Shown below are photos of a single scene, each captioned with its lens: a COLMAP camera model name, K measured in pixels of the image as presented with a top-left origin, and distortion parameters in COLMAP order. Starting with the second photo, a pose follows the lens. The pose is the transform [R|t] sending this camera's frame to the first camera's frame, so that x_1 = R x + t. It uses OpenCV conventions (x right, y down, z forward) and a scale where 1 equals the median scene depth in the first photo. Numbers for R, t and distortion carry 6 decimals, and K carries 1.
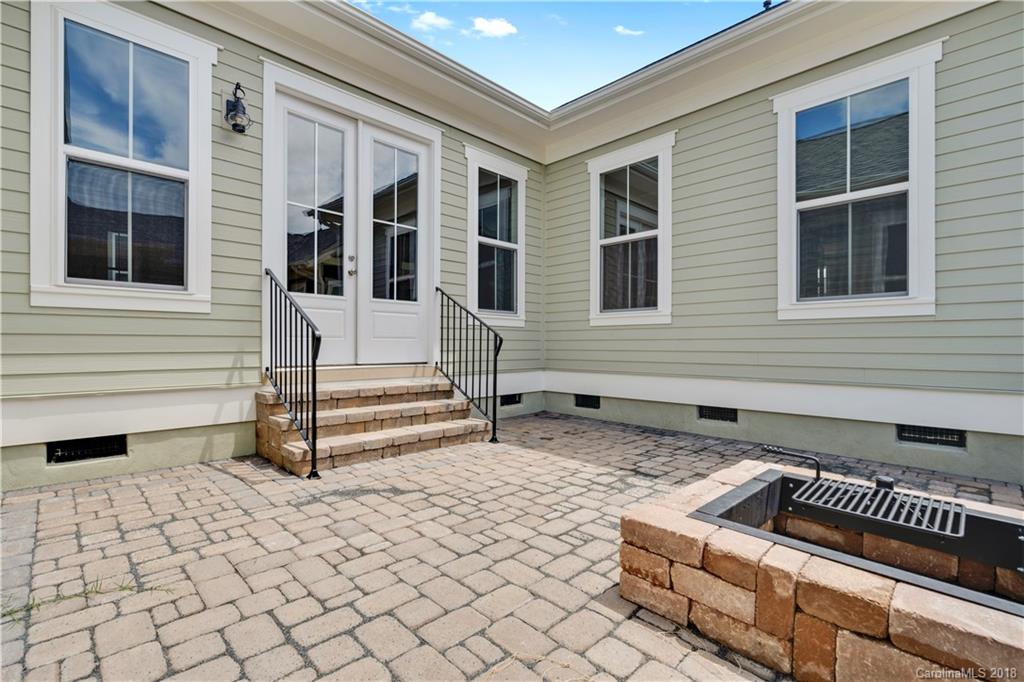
lens RADIAL K [[467.5, 0, 518.8], [0, 467.5, 356.1], [0, 0, 1]] dist [-0.001065, 0.000948]
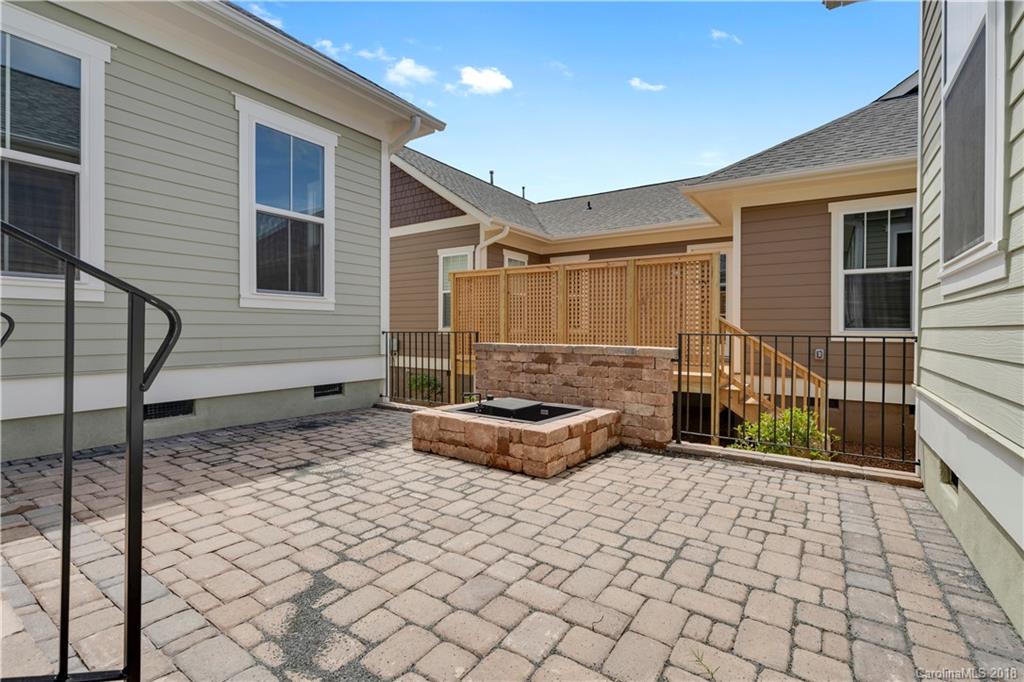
lens RADIAL K [[467.5, 0, 511.4], [0, 467.5, 327.1], [0, 0, 1]] dist [-0.001065, 0.000948]
pose [[-0.192386, 0.002587, 0.981316, -0.892342], [0.016423, 0.999865, 0.000584, -0.031695], [-0.981182, 0.016229, -0.192402, 0.889716]]
